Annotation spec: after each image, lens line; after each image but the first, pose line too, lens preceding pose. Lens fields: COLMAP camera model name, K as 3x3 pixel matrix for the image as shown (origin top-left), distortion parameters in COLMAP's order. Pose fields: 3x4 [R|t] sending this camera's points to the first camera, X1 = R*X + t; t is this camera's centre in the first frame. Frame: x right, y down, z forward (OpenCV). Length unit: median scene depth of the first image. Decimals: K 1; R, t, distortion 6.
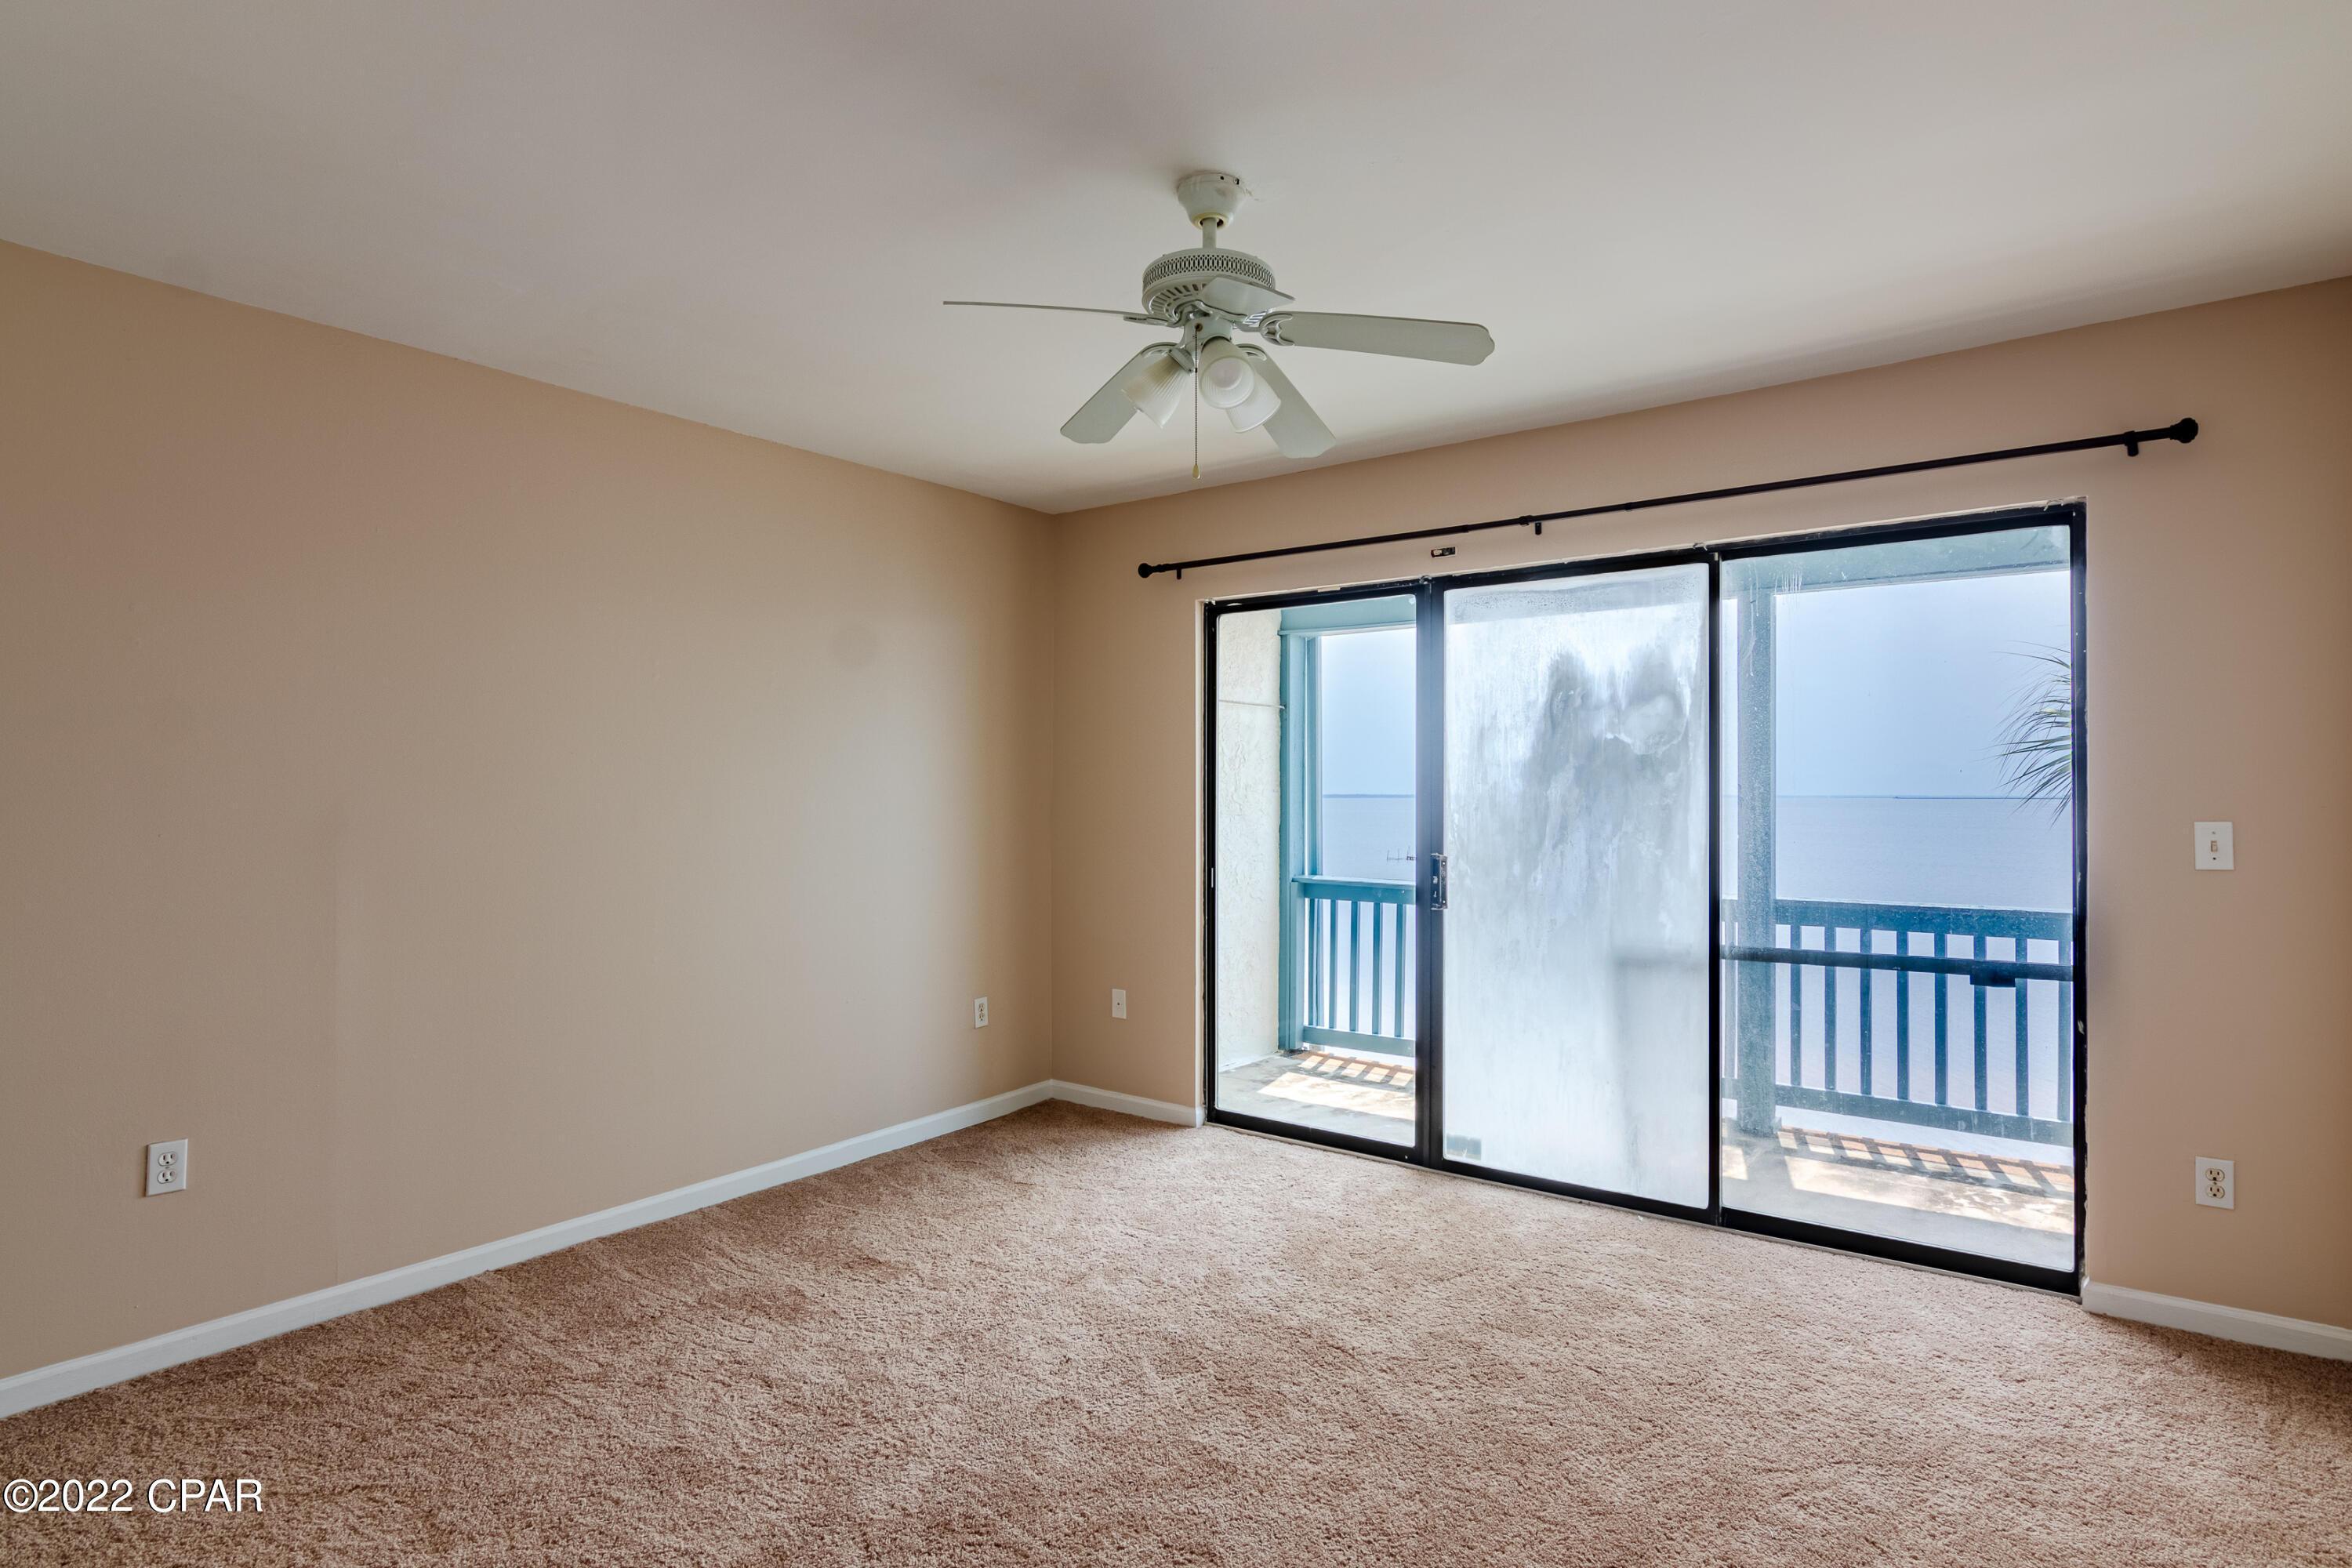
lens RADIAL K [[1210.3, 0, 1184.8], [0, 1210.3, 790.1], [0, 0, 1]] dist [-0.003524, 0.002869]
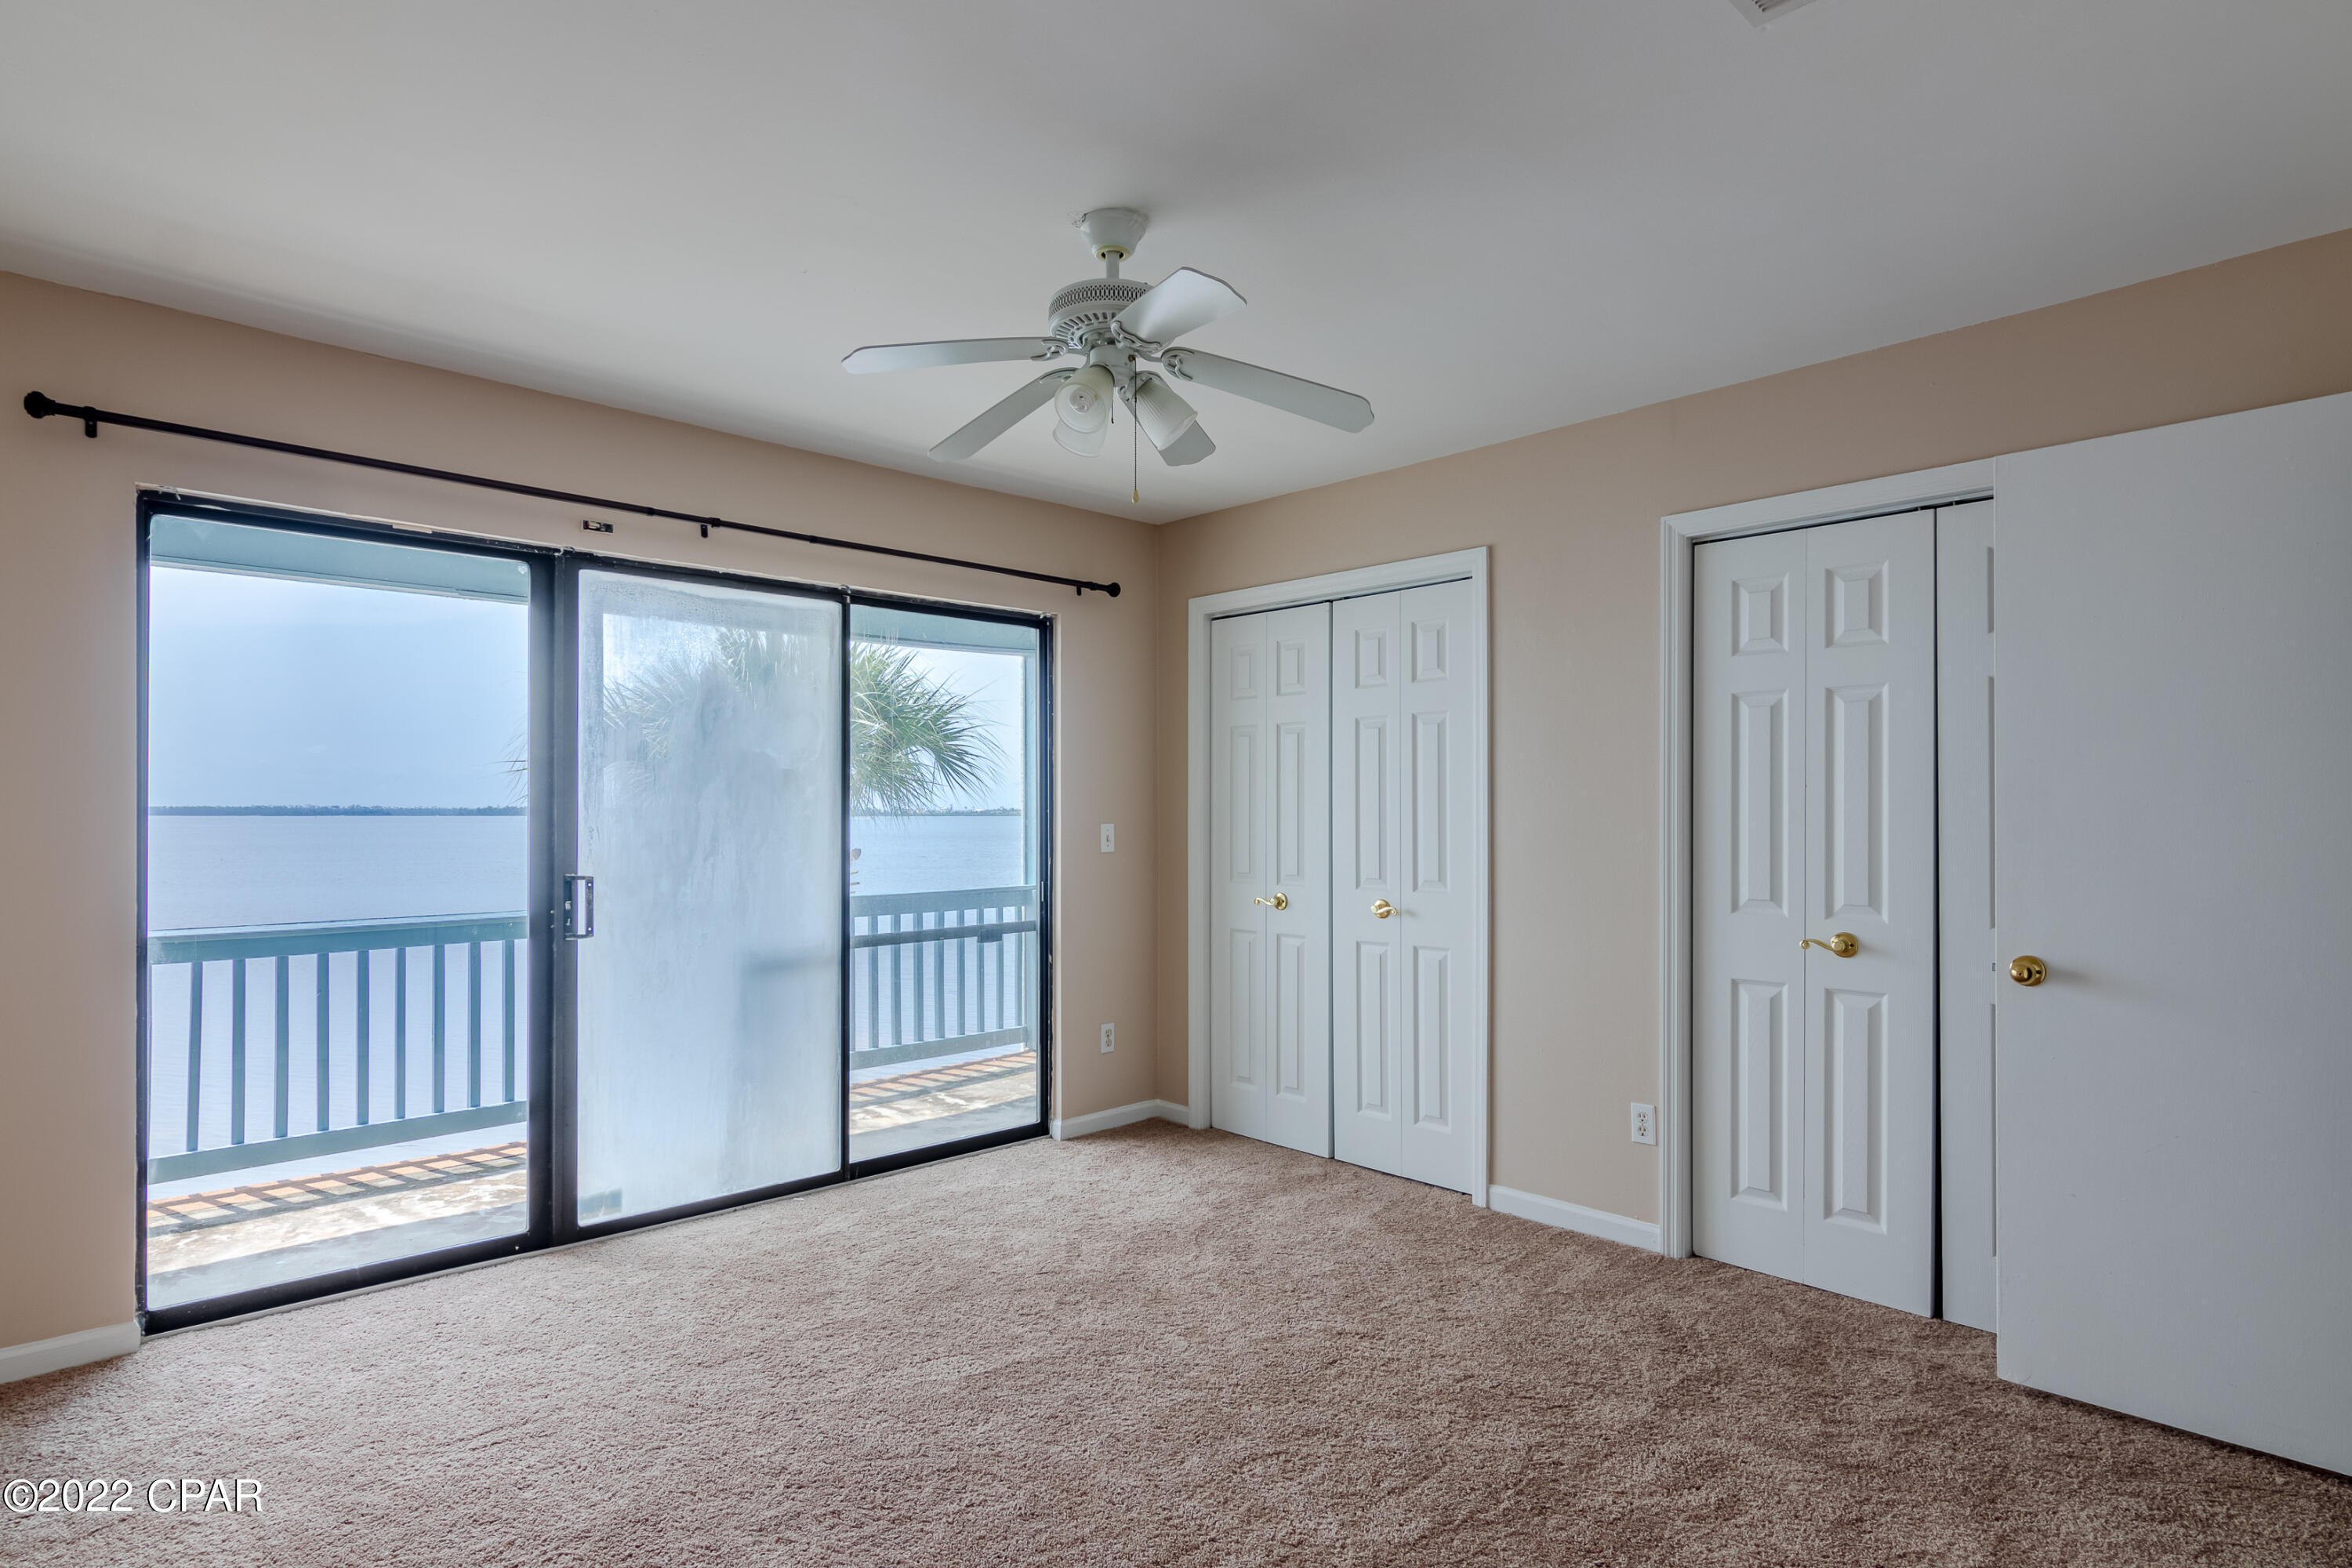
lens RADIAL K [[1258.2, 0, 1168.9], [0, 1258.2, 814.8], [0, 0, 1]] dist [0.000118, 0.002180]
pose [[0.166067, -0.005942, 0.986097, -0.648390], [-0.008037, 0.999940, 0.007379, 0.000030], [-0.986082, -0.009151, 0.166009, 0.471729]]
